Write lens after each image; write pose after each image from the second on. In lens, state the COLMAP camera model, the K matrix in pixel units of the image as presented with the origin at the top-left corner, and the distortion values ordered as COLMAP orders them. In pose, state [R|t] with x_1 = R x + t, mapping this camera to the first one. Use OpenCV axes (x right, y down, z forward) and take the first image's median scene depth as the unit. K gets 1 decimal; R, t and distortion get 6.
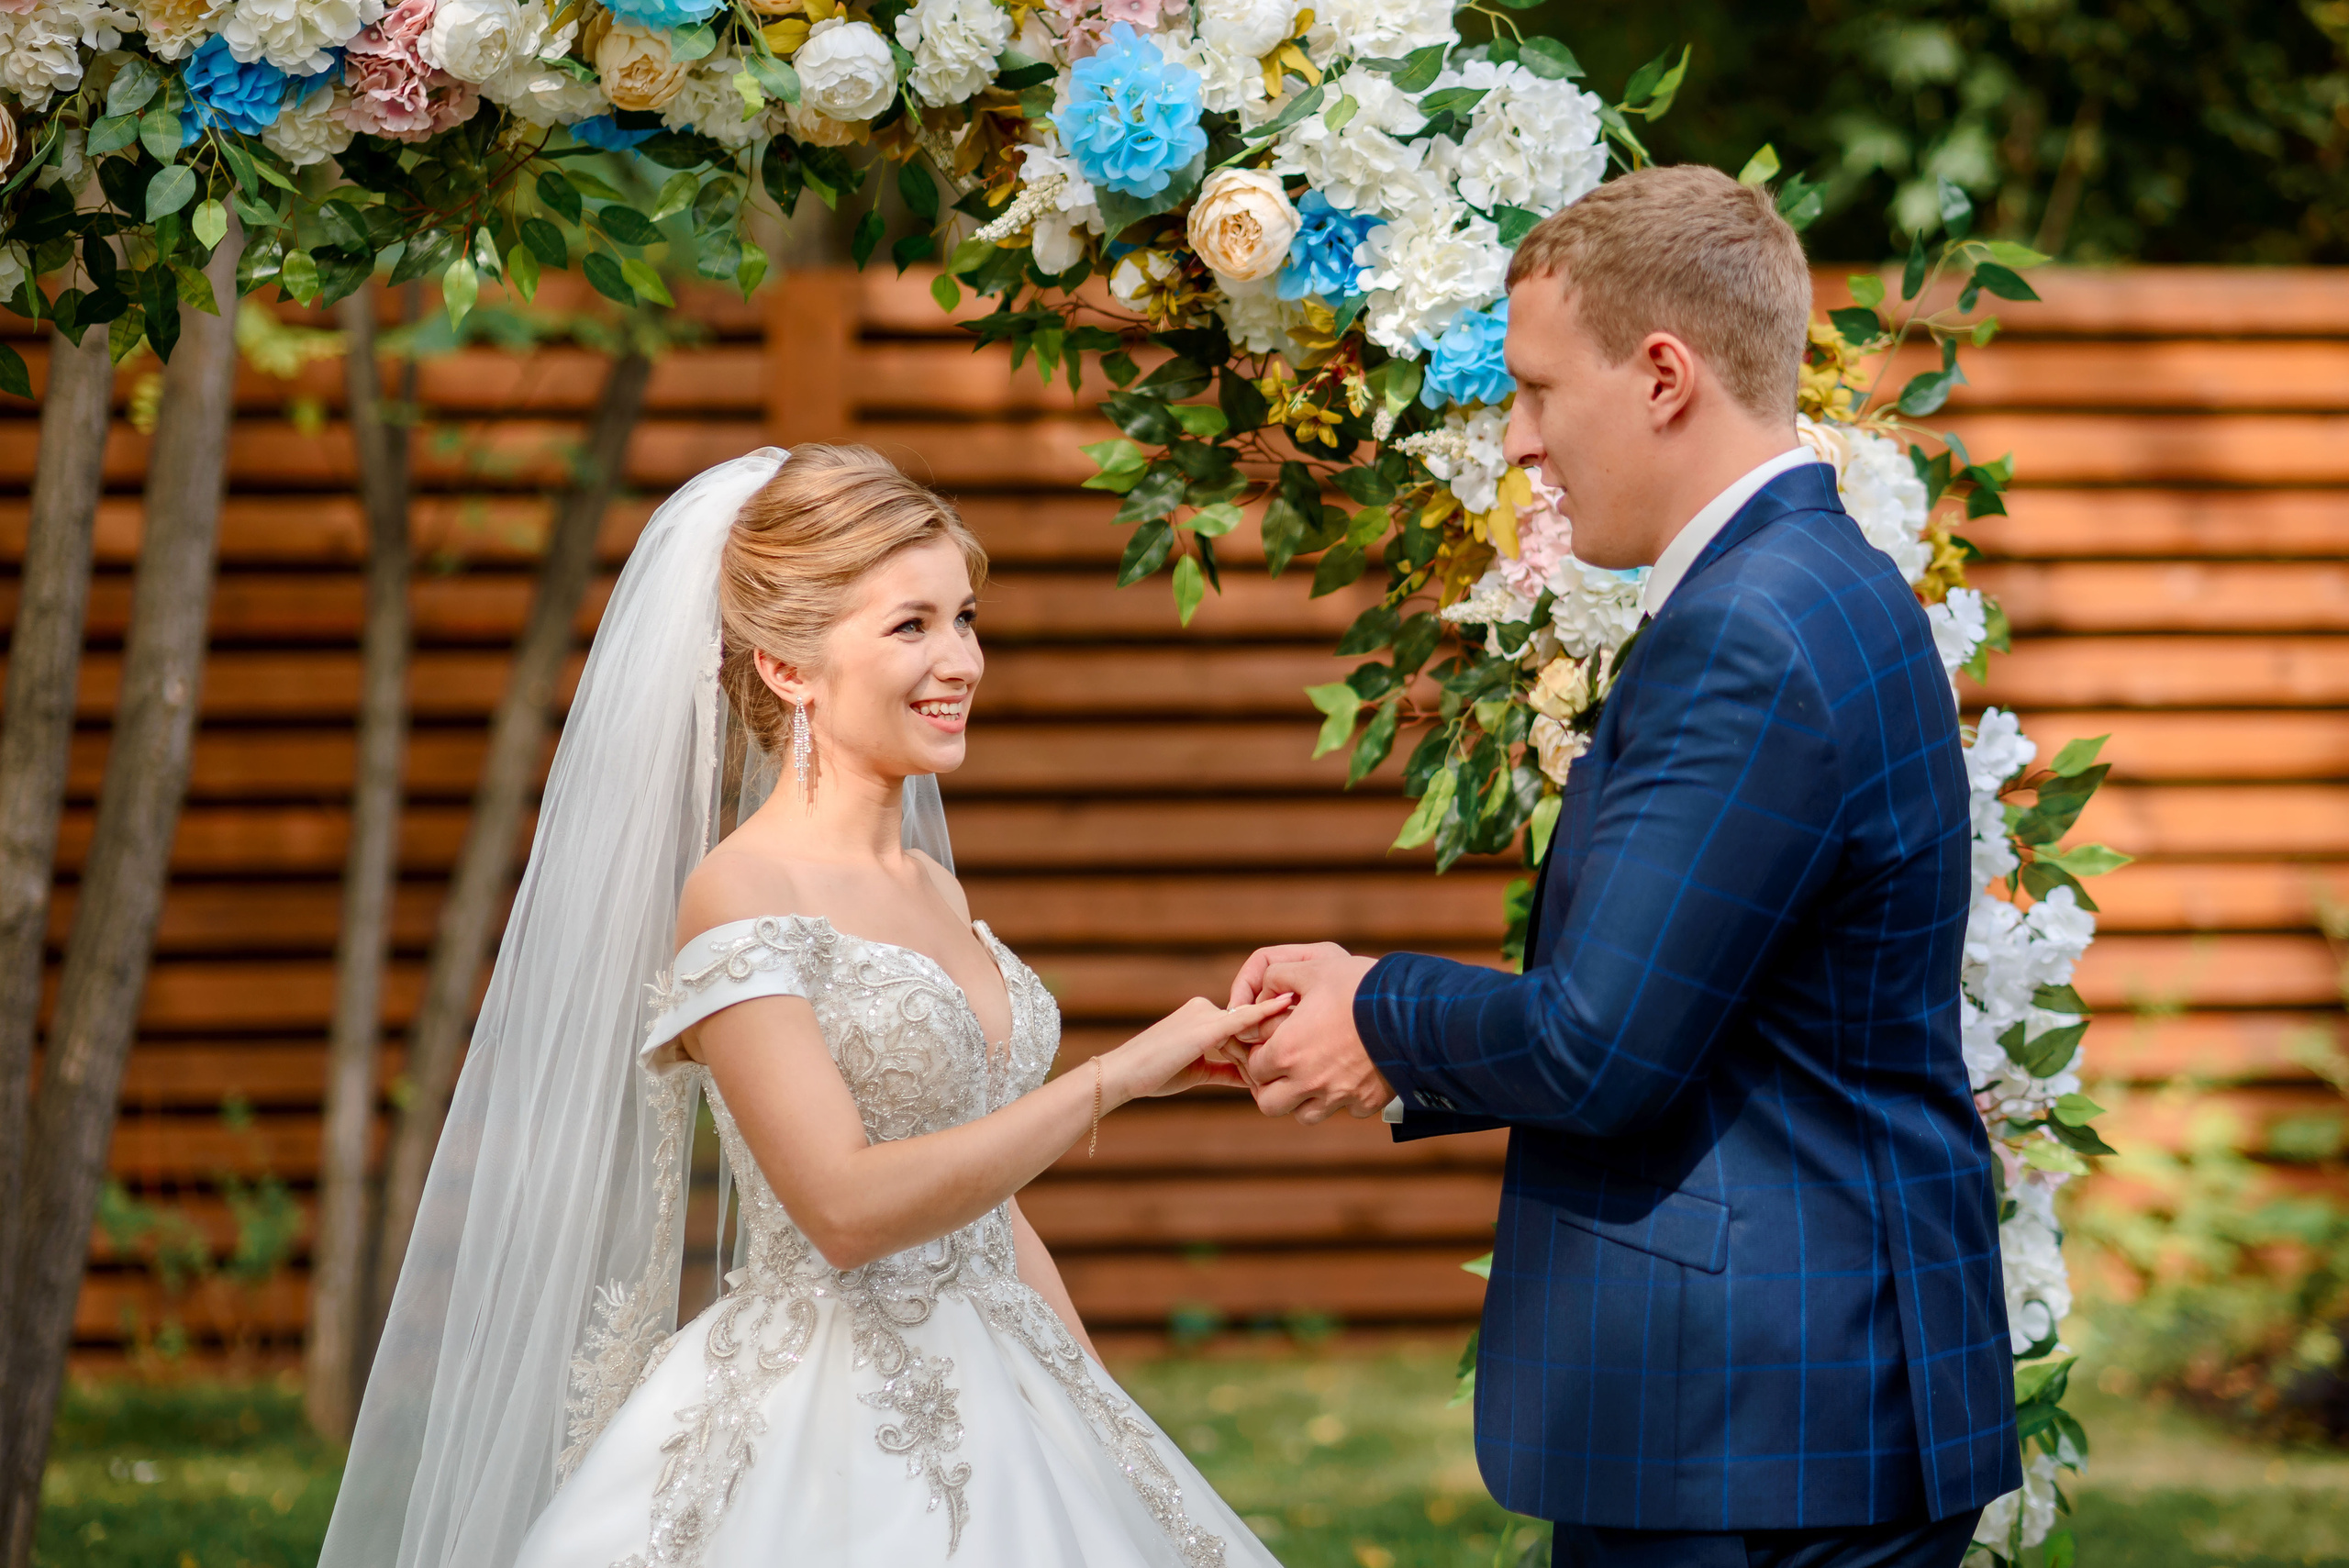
lens RADIAL K [[5824.5, 0, 1174.5], [0, 5824.5, 784.0], [0, 0, 1]] dist [-0.034803, -0.475342]
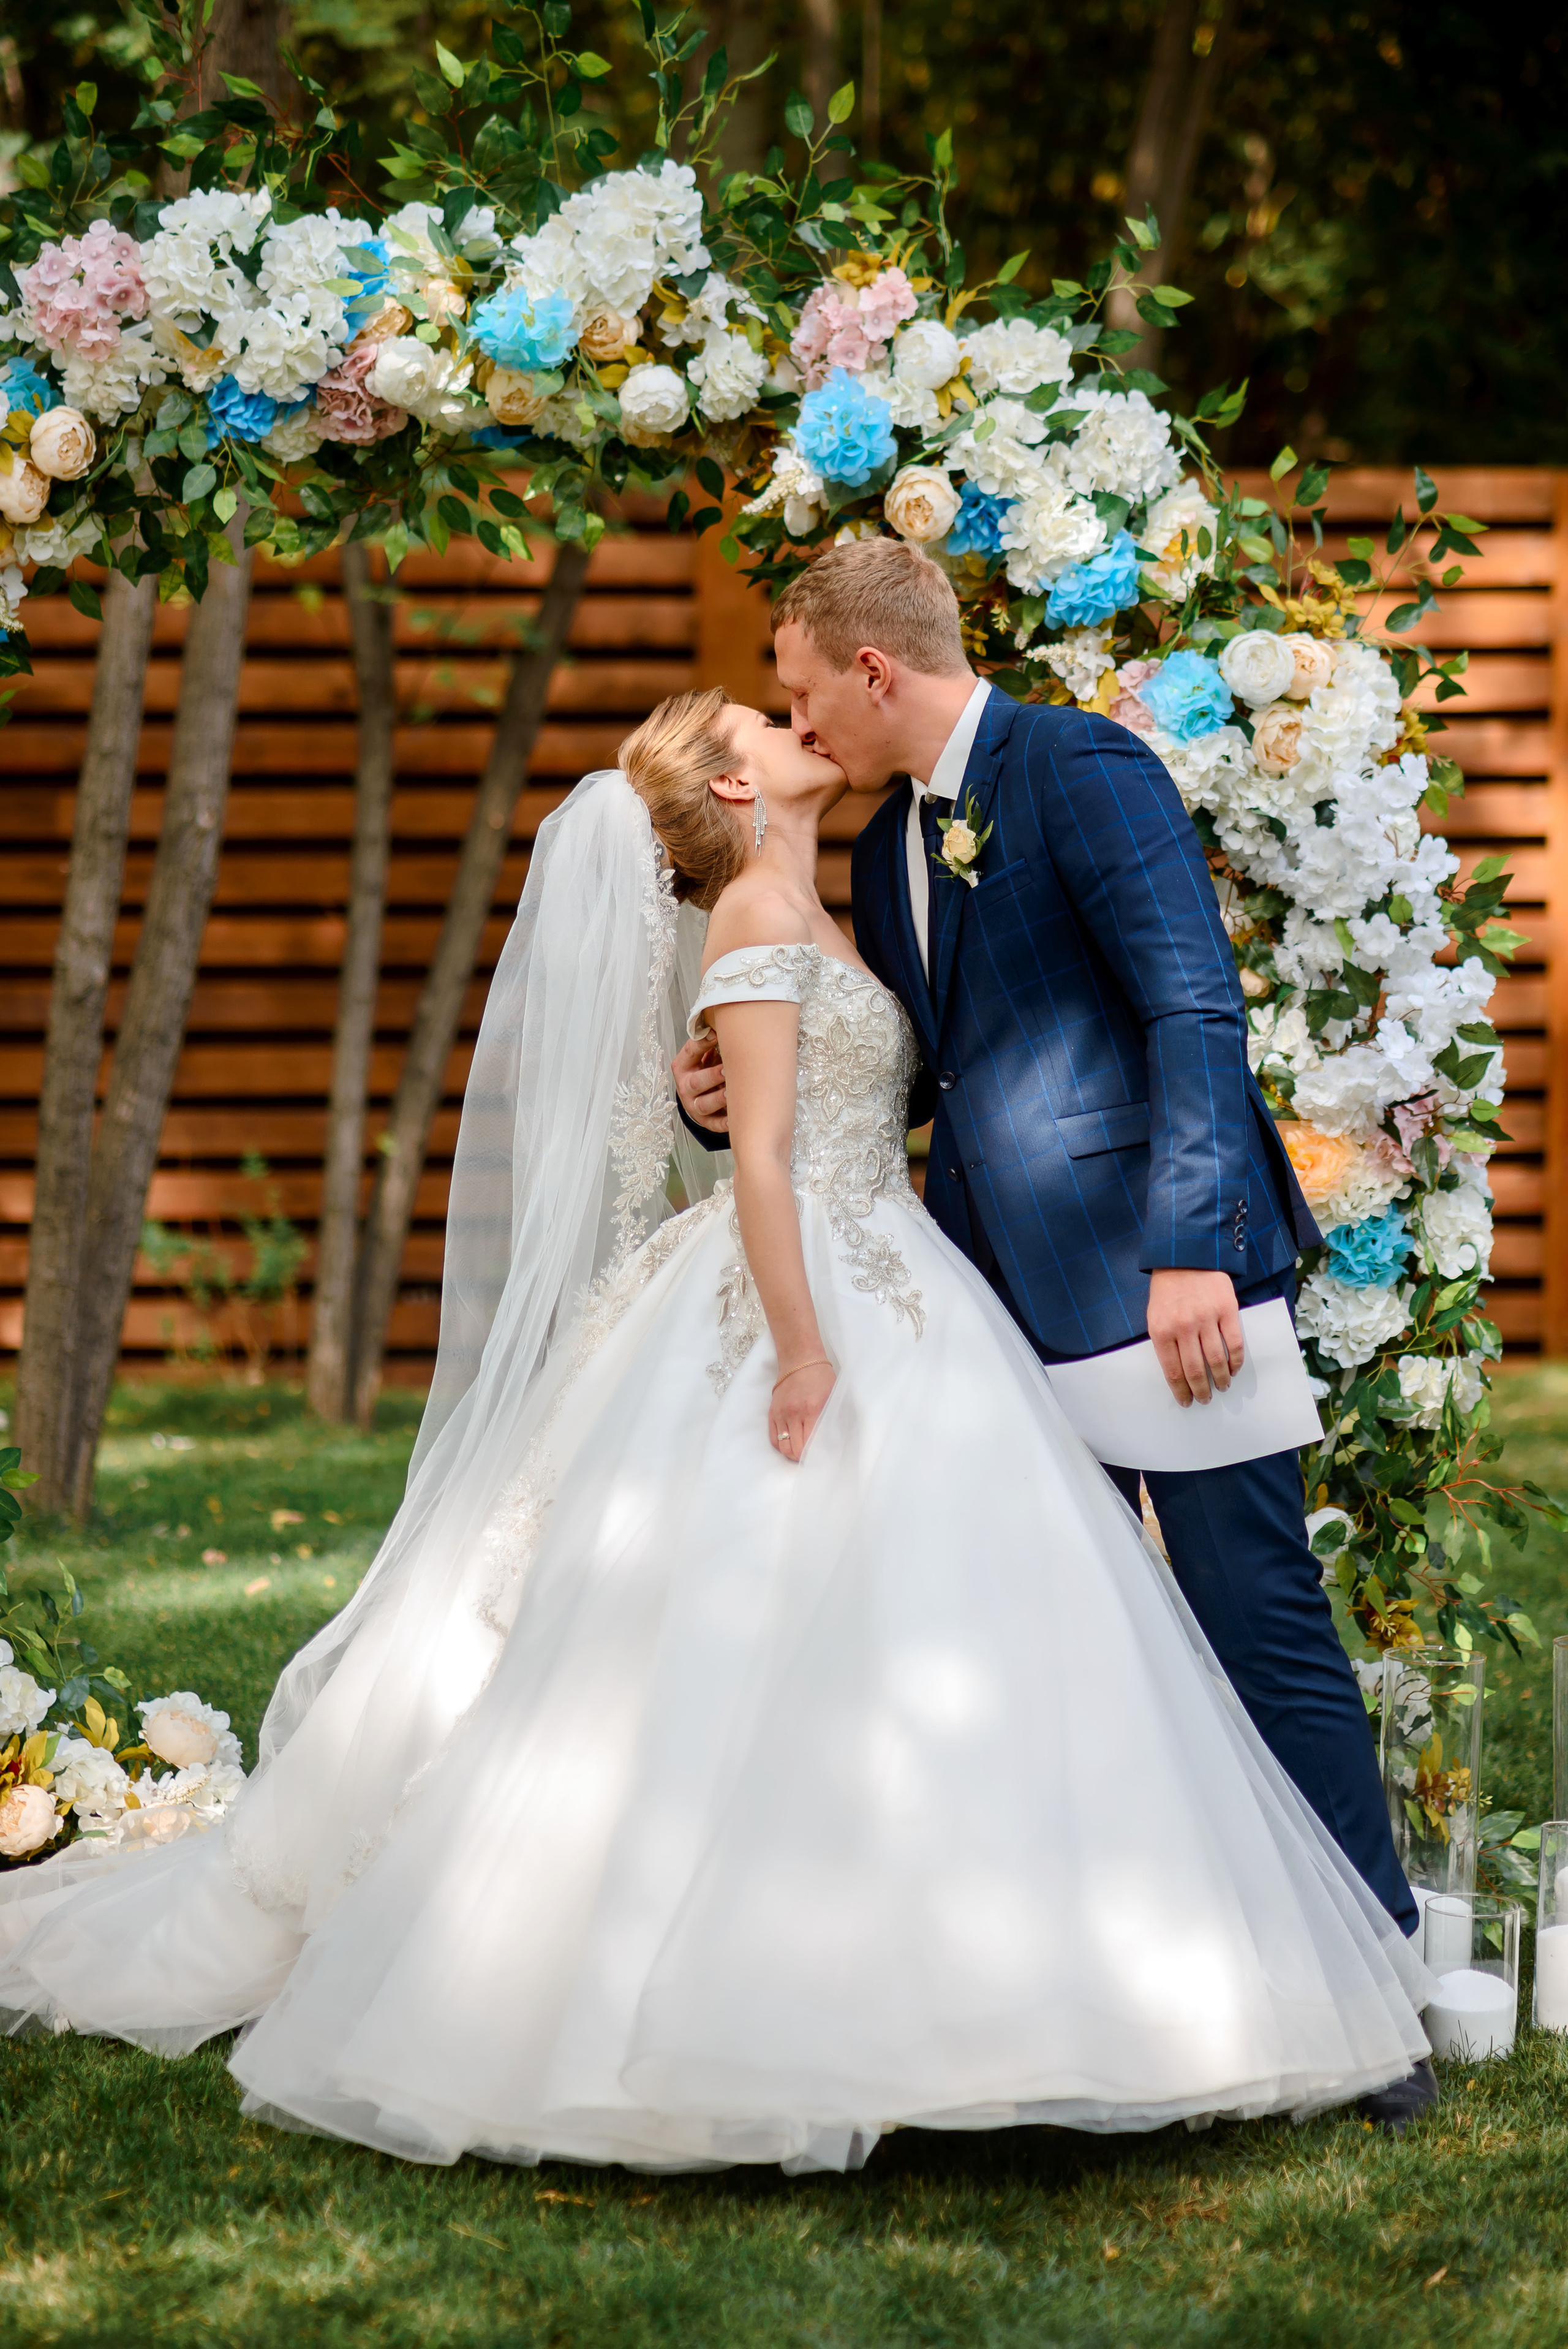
lens RADIAL K [[5431.1, 0, 784.0], [0, 5431.1, 1174.5], [0, 0, 1]] dist [-0.024469, -0.091632]
pose [[0.997903, 0.008315, -0.064192, 0.065868], [-0.005172, 0.998787, 0.048965, 0.006105], [0.064521, -0.048530, 0.996736, -0.375420]]
